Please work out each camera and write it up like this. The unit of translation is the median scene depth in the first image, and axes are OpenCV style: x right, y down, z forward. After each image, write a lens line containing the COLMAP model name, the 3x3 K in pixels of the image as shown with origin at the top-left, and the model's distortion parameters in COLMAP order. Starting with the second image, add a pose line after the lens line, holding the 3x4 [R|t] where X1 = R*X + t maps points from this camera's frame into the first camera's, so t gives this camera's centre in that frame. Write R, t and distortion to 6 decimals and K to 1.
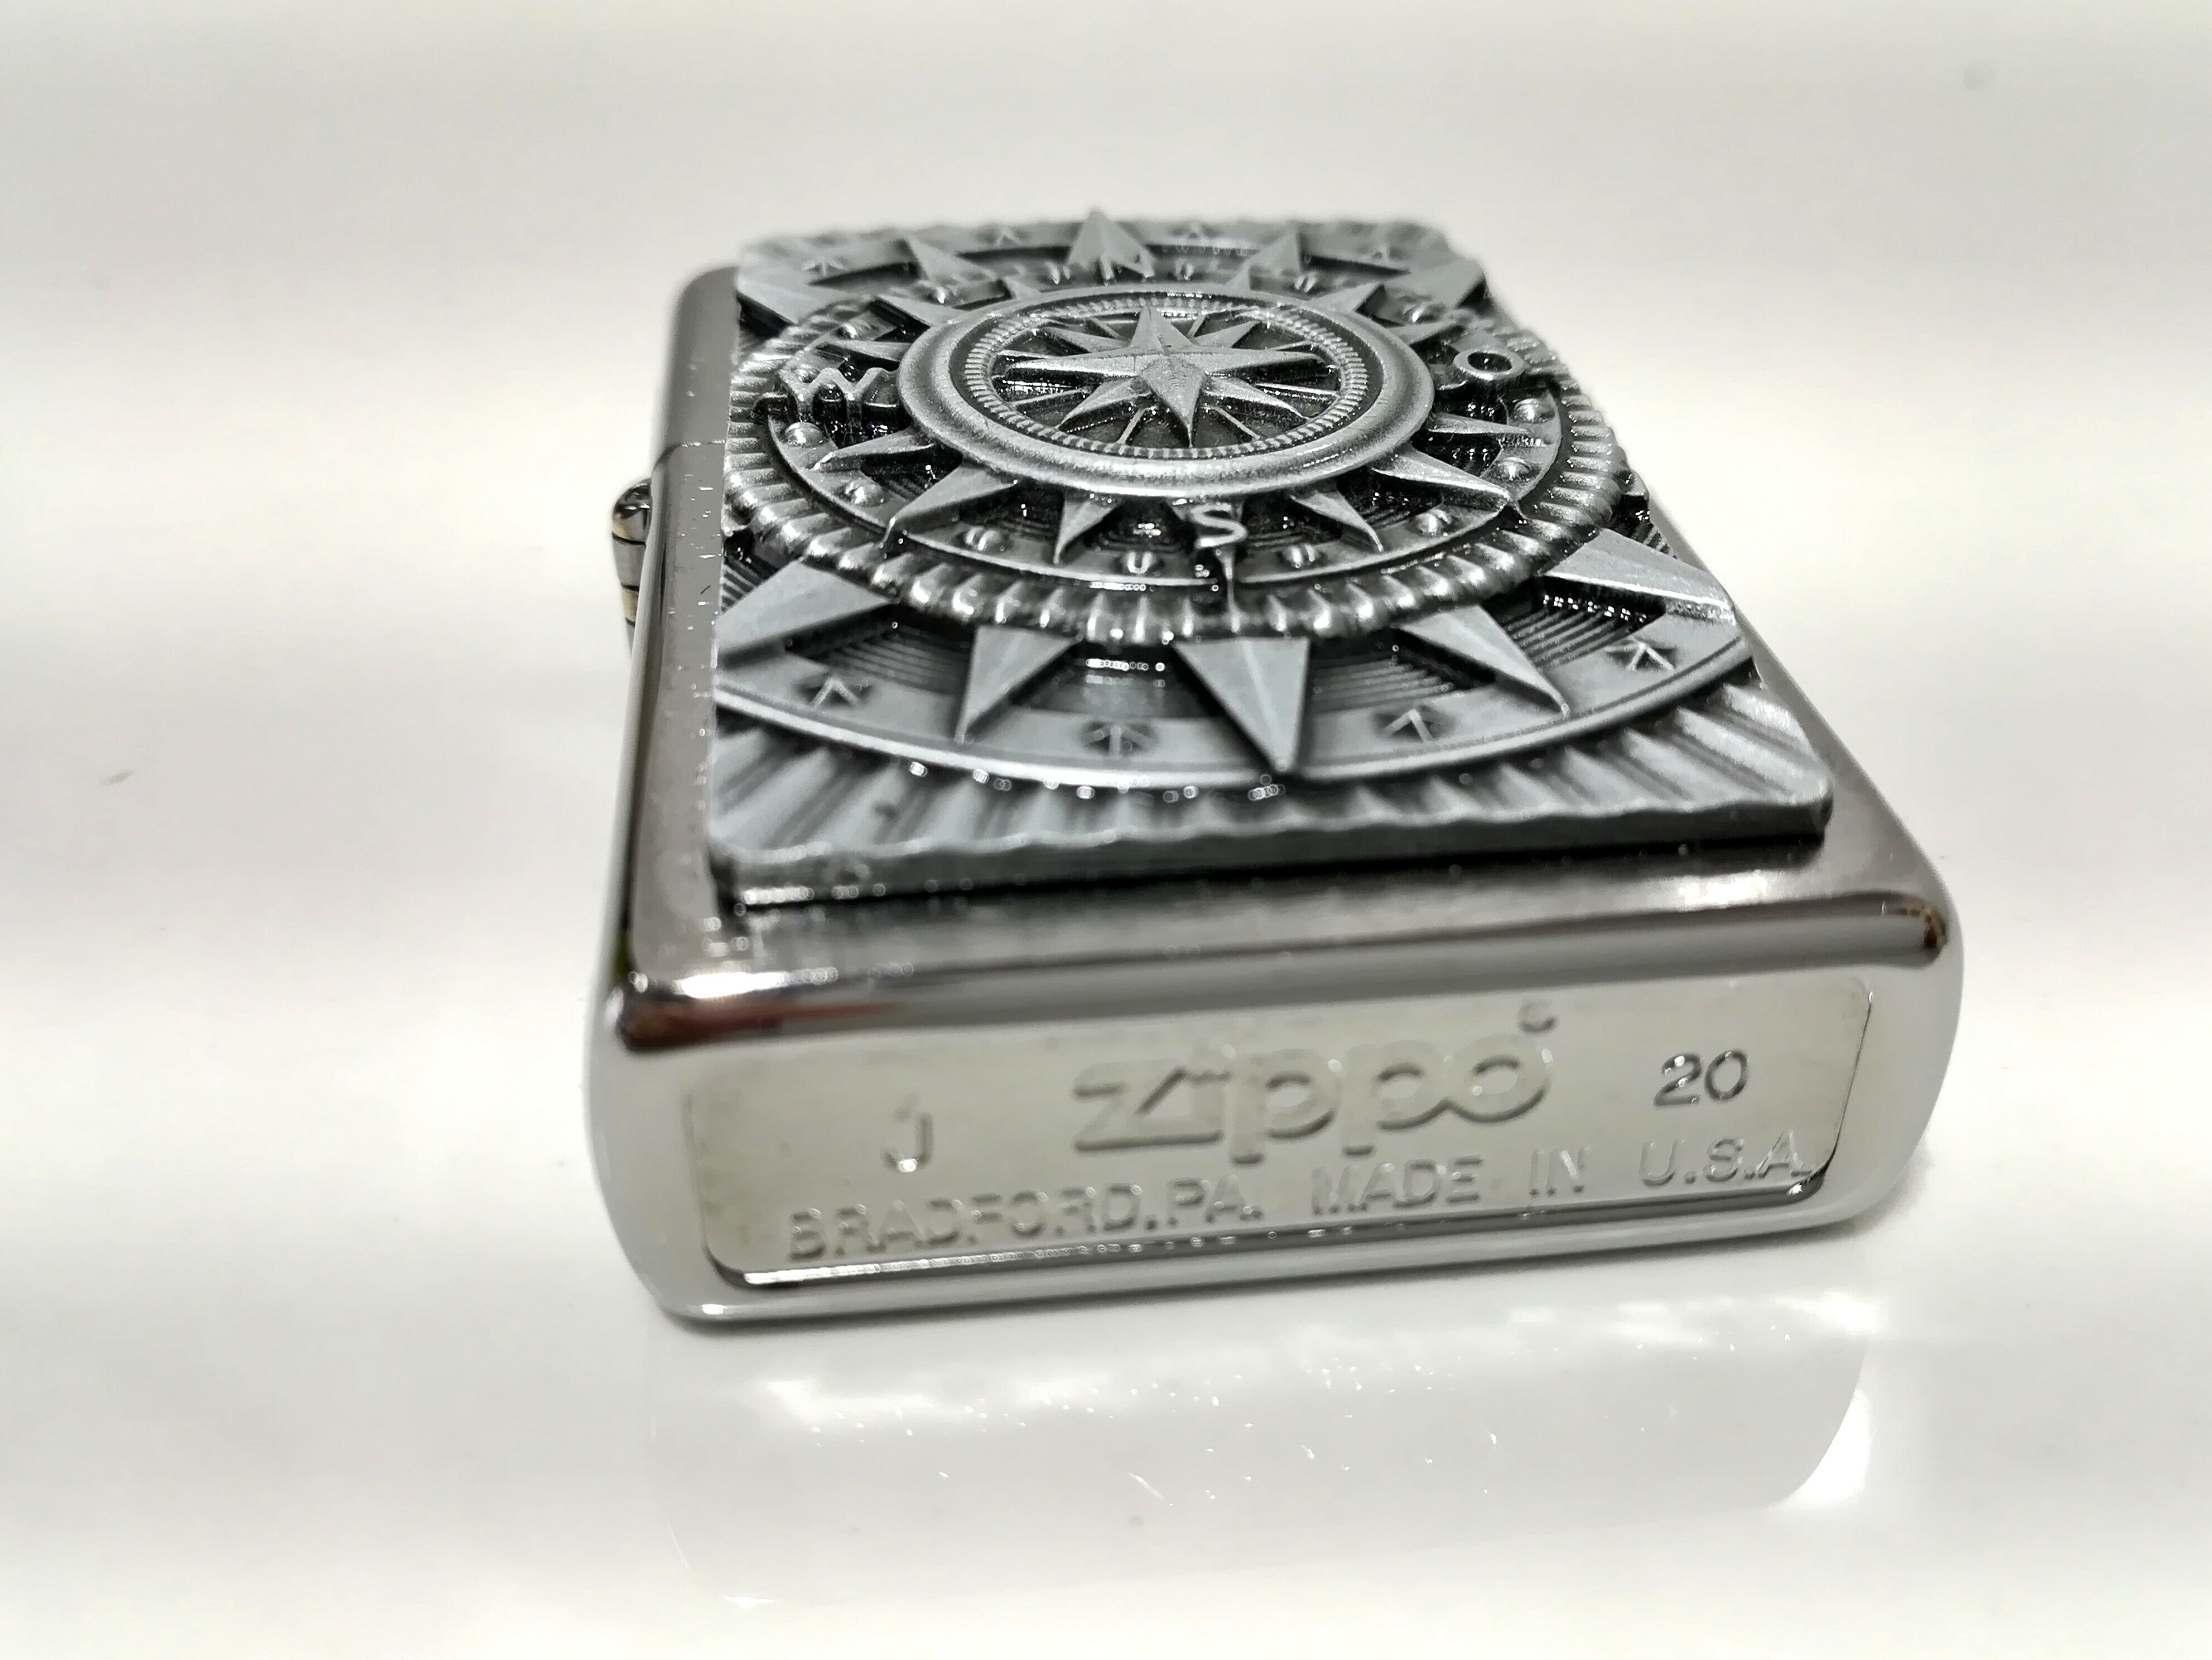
lens RADIAL K [[2088.0, 0, 1106.0], [0, 2088.0, 830.0], [0, 0, 1]] dist [0.110332, -0.003103]
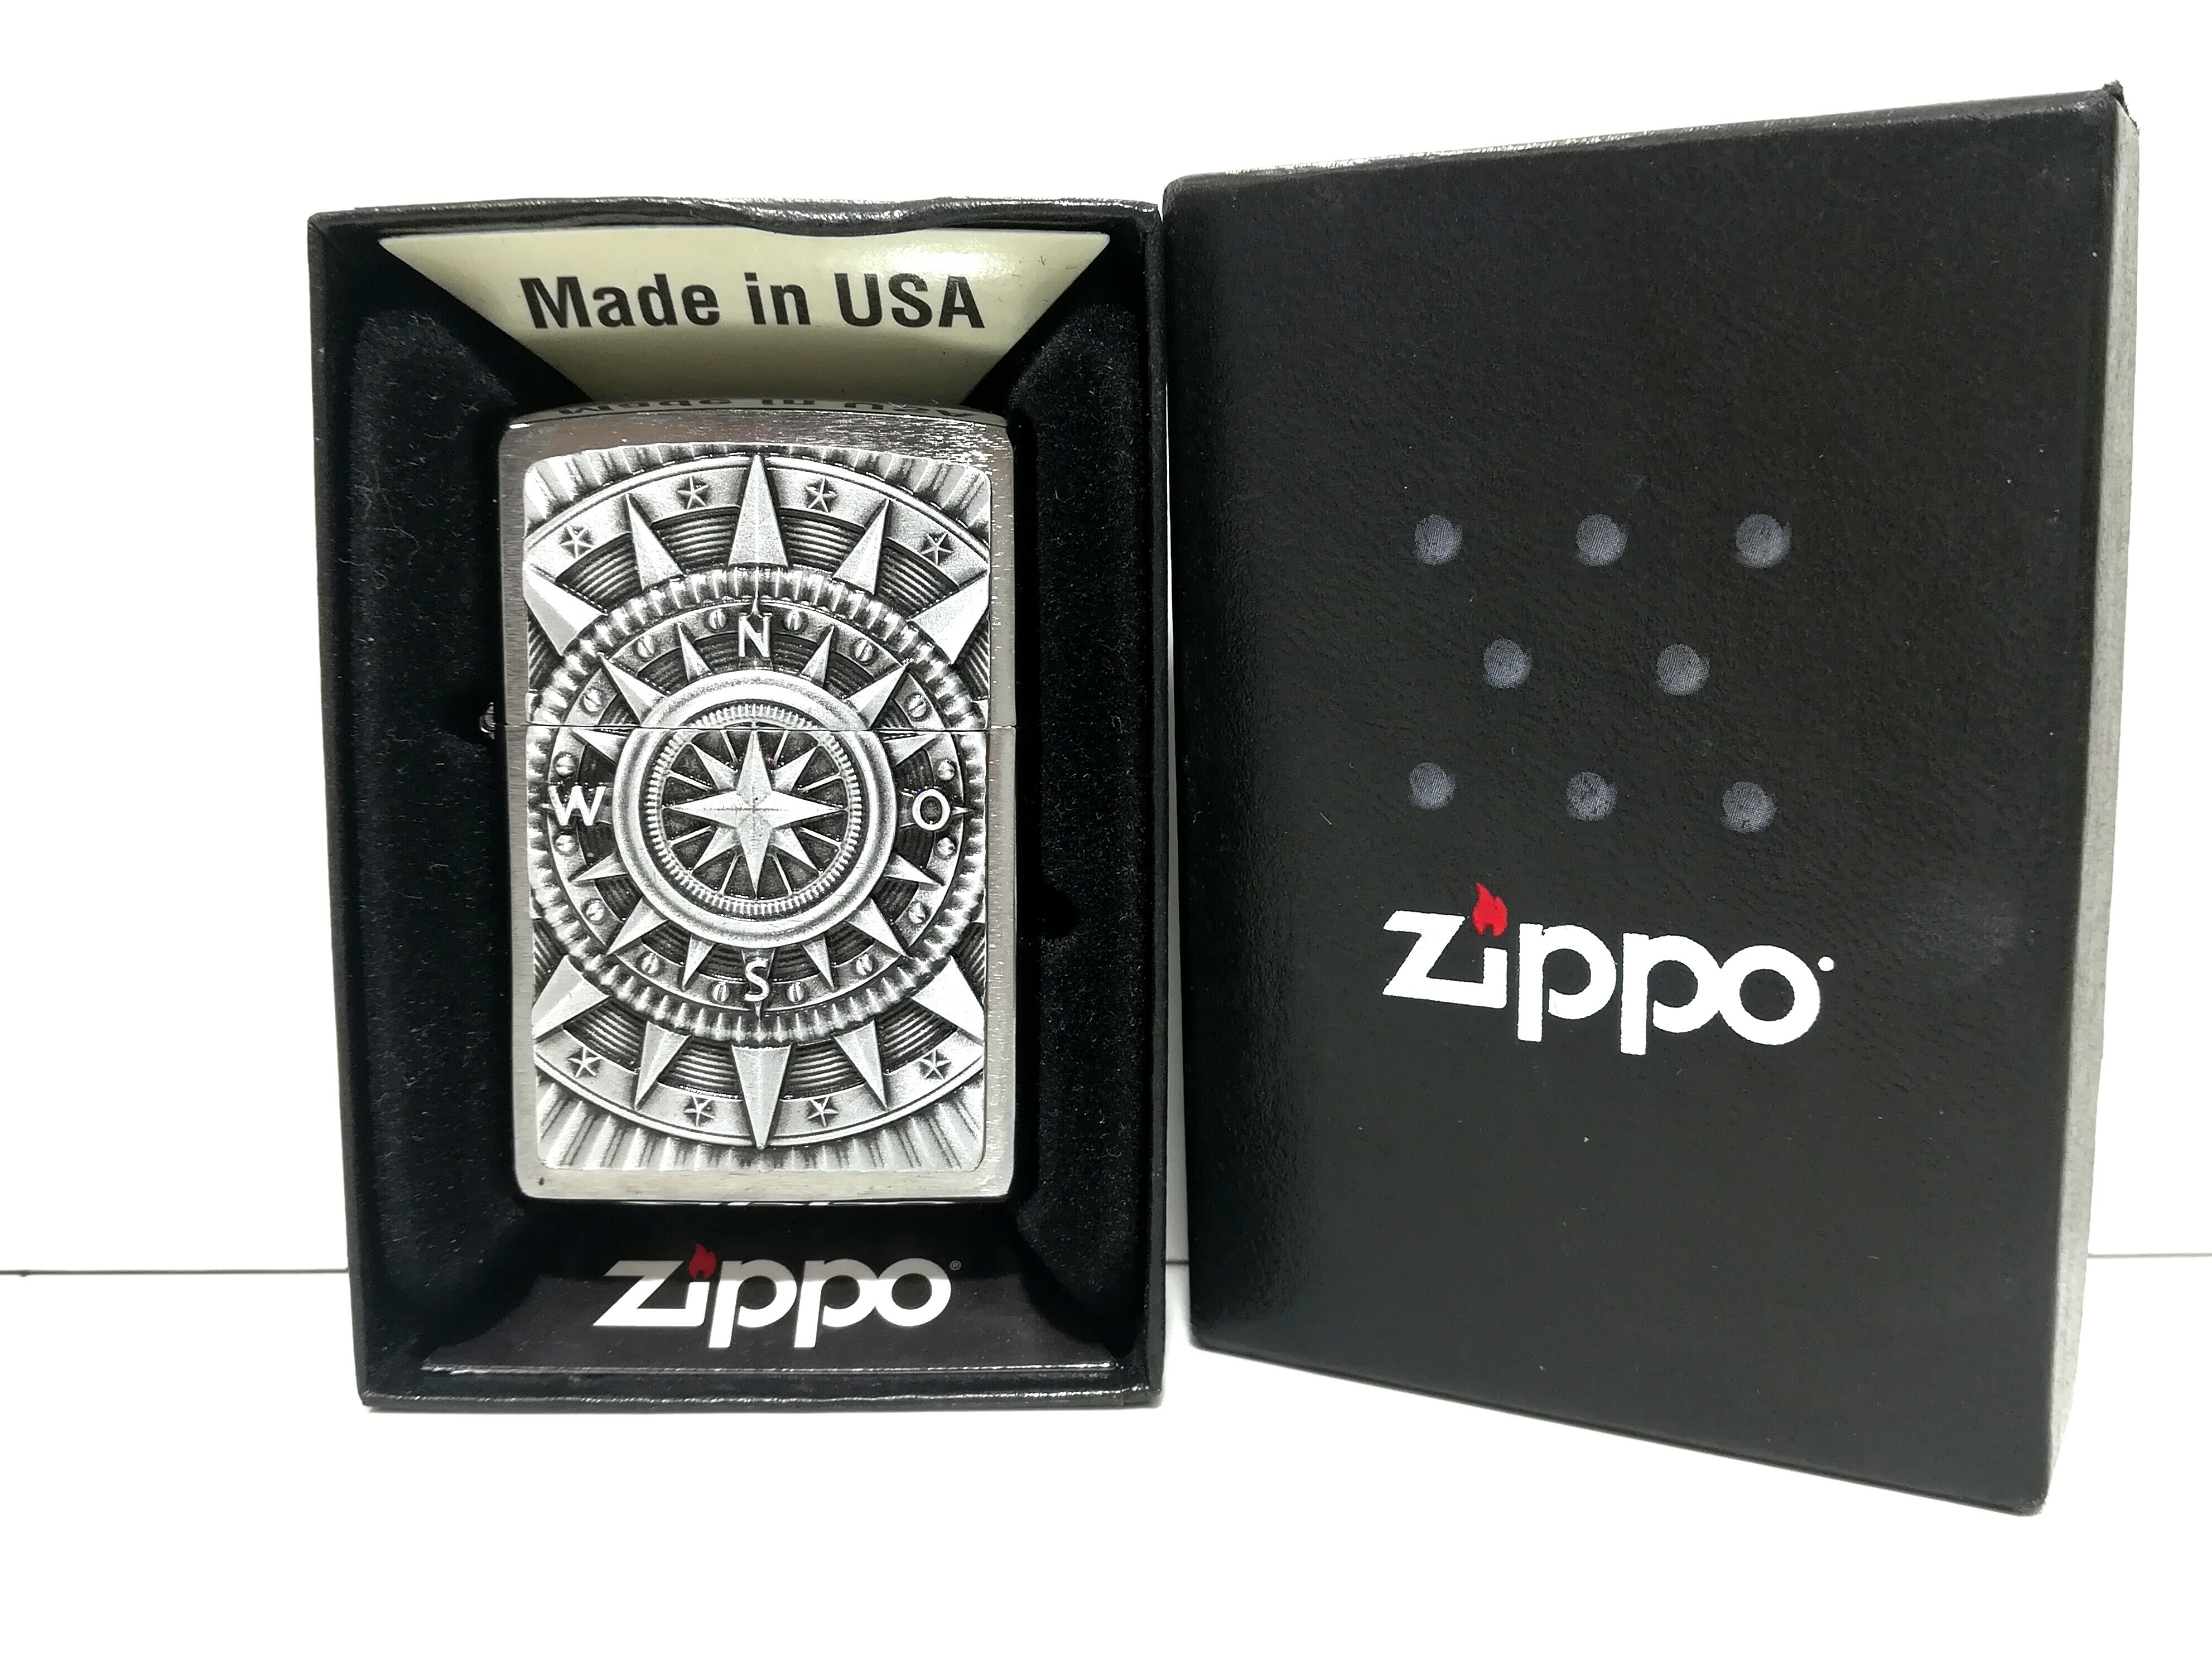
lens RADIAL K [[2088.0, 0, 1106.0], [0, 2088.0, 830.0], [0, 0, 1]] dist [0.110332, -0.003103]
pose [[0.991449, 0.128990, -0.019746, 0.443599], [-0.044751, 0.478232, 0.877093, -2.184008], [0.122579, -0.868709, 0.479915, 0.141805]]
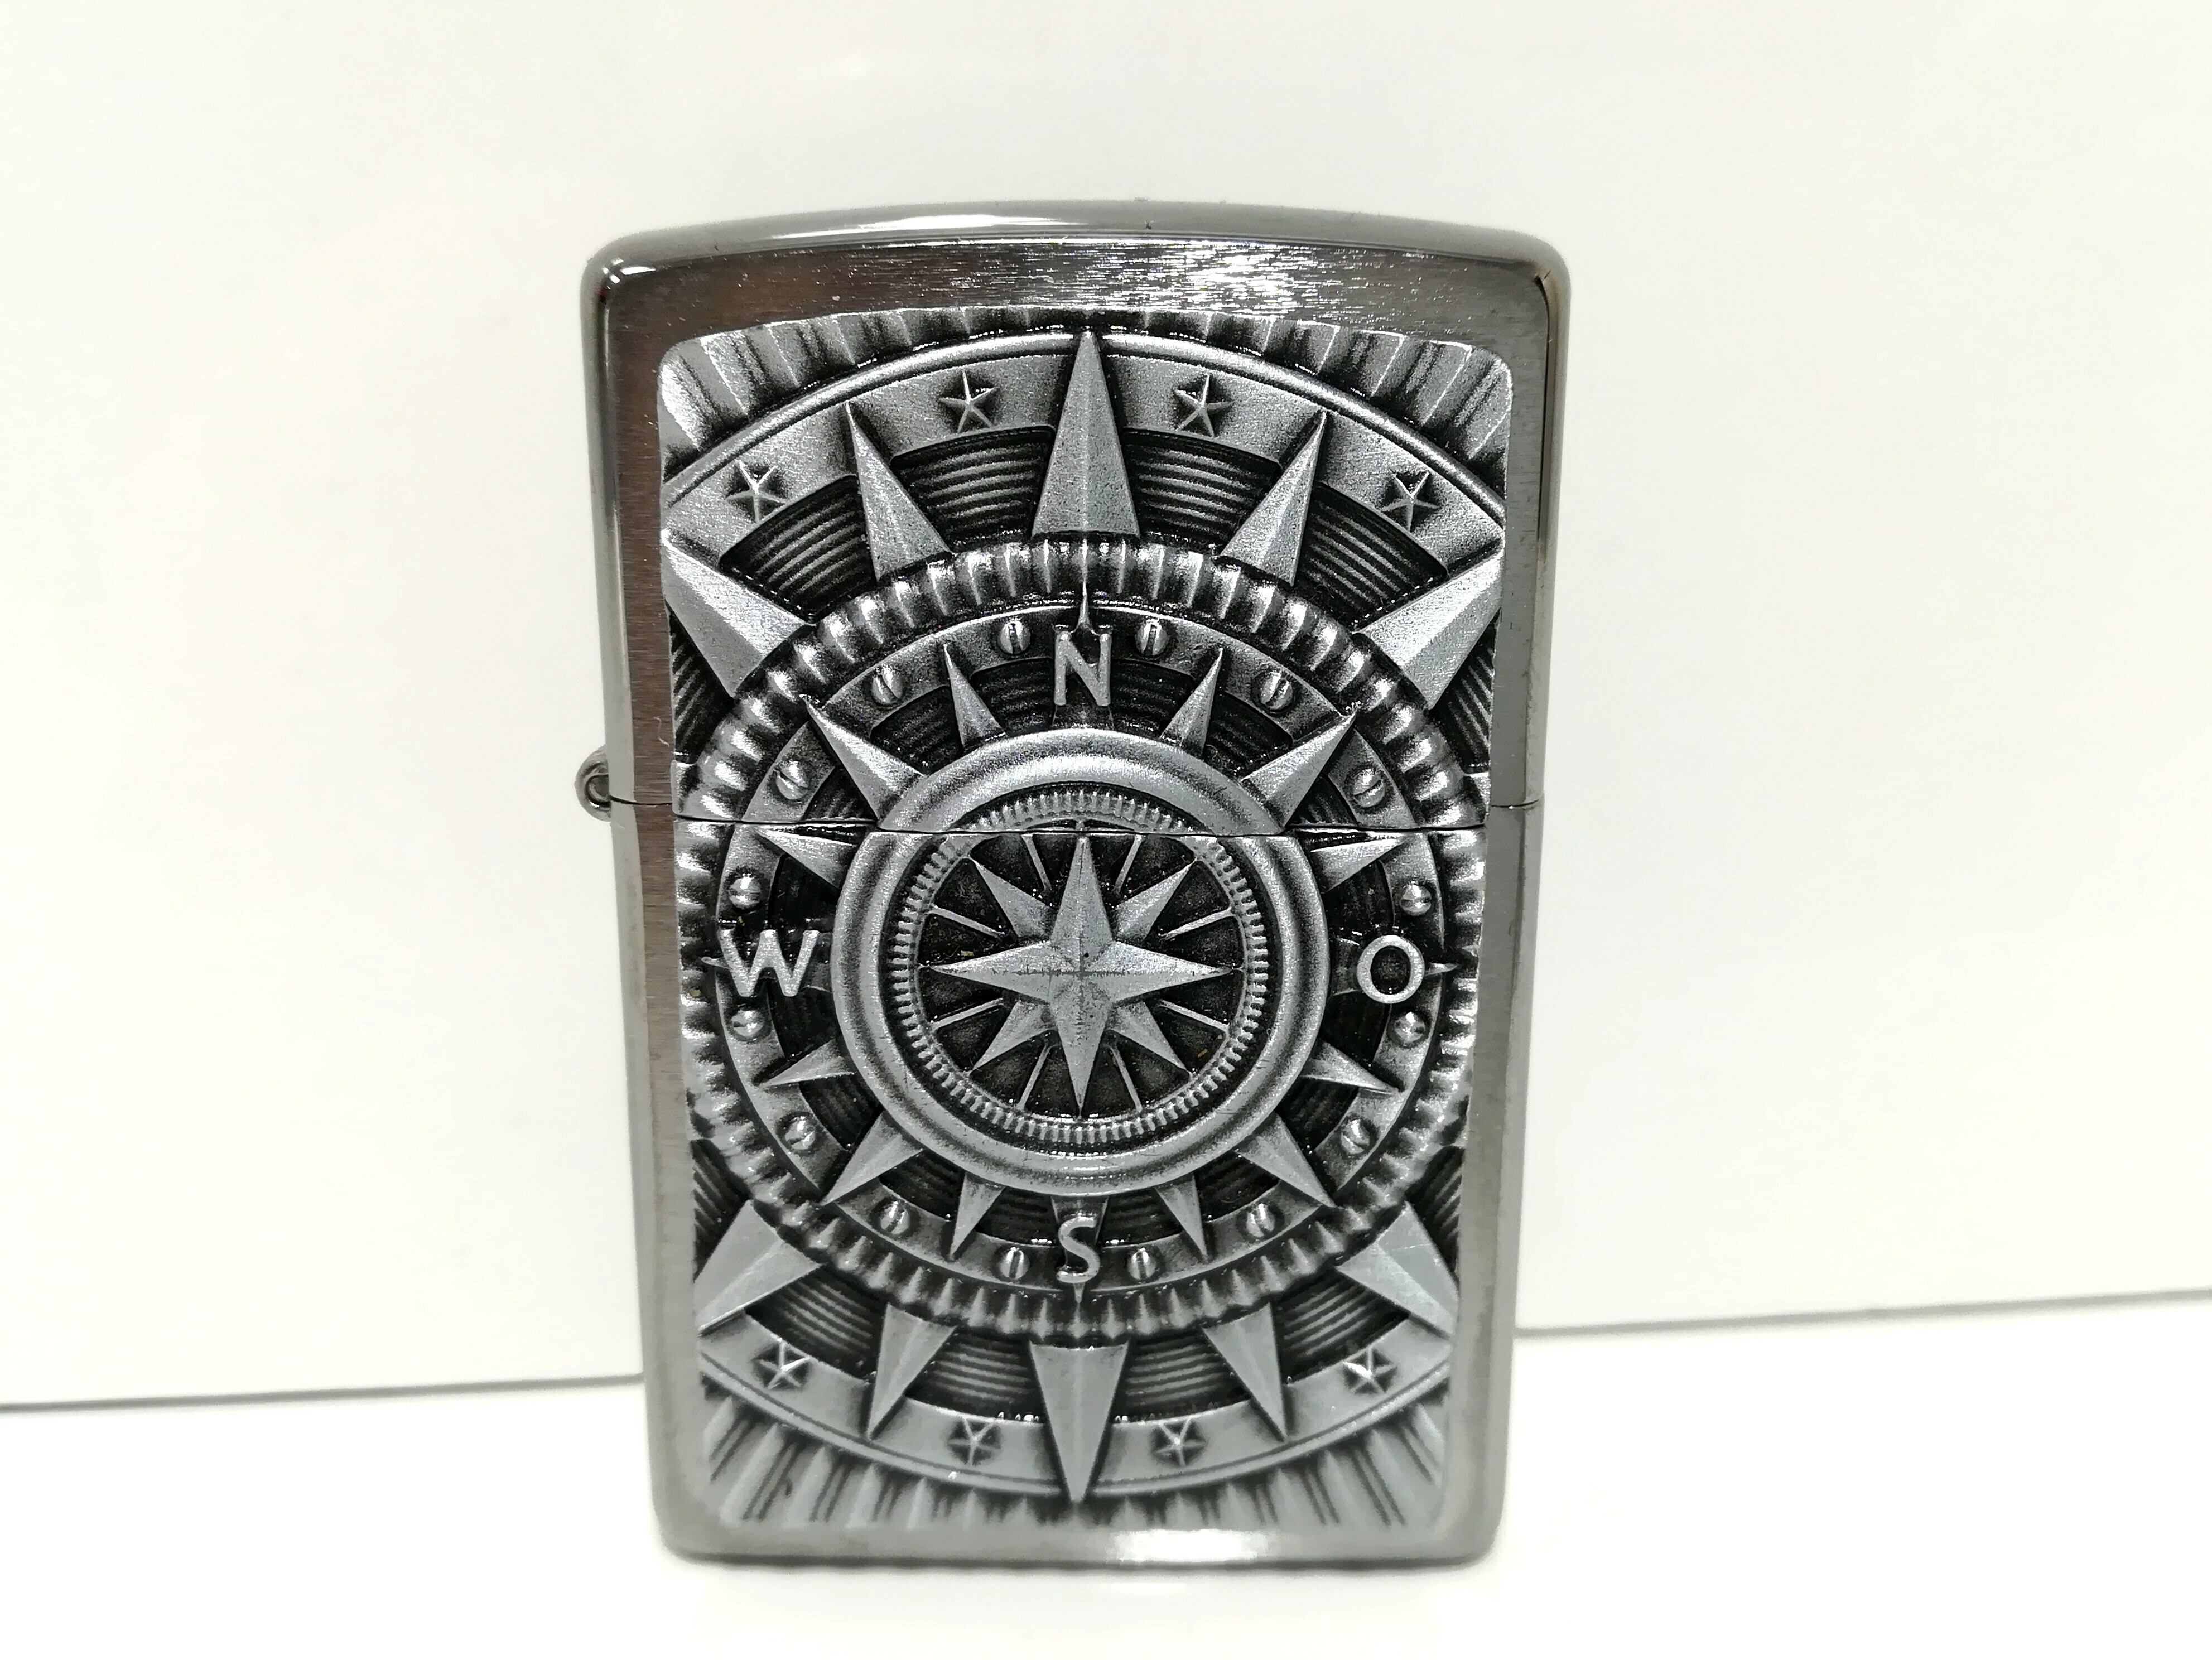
lens RADIAL K [[2088.0, 0, 1106.0], [0, 2088.0, 830.0], [0, 0, 1]] dist [0.110332, -0.003103]
pose [[0.991736, 0.128135, 0.006374, 0.029749], [-0.050564, 0.344730, 0.937339, -1.446621], [0.117908, -0.929915, 0.348360, 0.814334]]
